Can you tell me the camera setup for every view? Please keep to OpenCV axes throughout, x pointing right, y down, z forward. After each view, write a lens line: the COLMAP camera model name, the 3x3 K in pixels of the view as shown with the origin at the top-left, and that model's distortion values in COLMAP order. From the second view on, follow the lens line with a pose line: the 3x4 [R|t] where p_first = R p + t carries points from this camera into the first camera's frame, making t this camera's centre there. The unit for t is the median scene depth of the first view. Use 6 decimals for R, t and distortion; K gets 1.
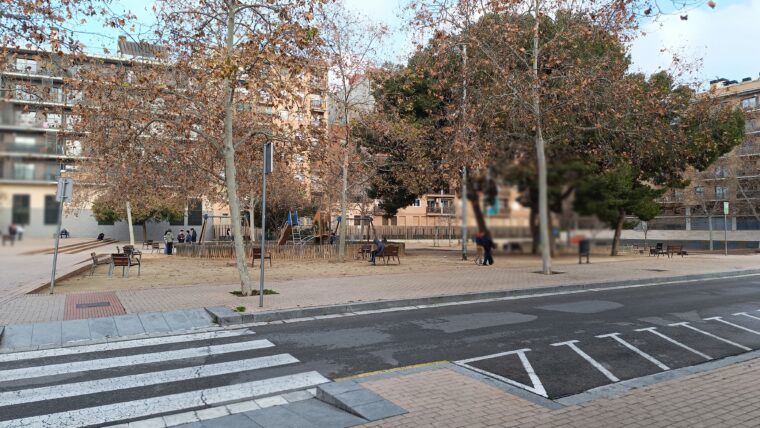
lens RADIAL K [[500.9, 0, 380.0], [0, 500.9, 214.0], [0, 0, 1]] dist [0.036568, 0.000467]
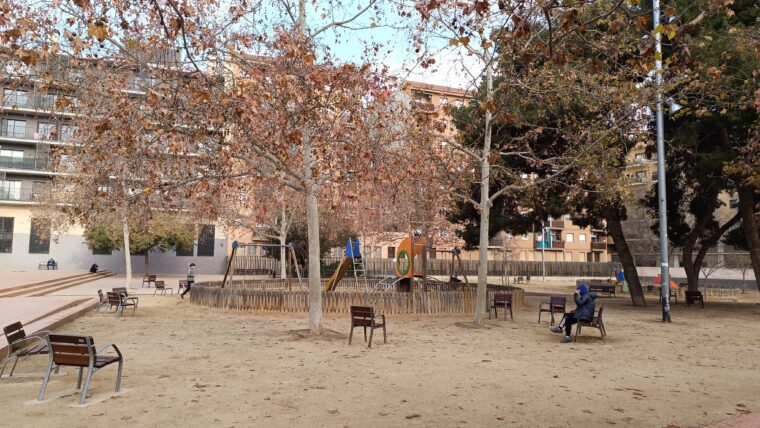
lens RADIAL K [[543.8, 0, 380.0], [0, 543.8, 214.0], [0, 0, 1]] dist [0.053840, 0.000895]
pose [[0.999235, 0.009939, -0.037819, -0.048926], [-0.012121, 0.998248, -0.057906, 0.002122], [0.037177, 0.058320, 0.997605, 0.107706]]
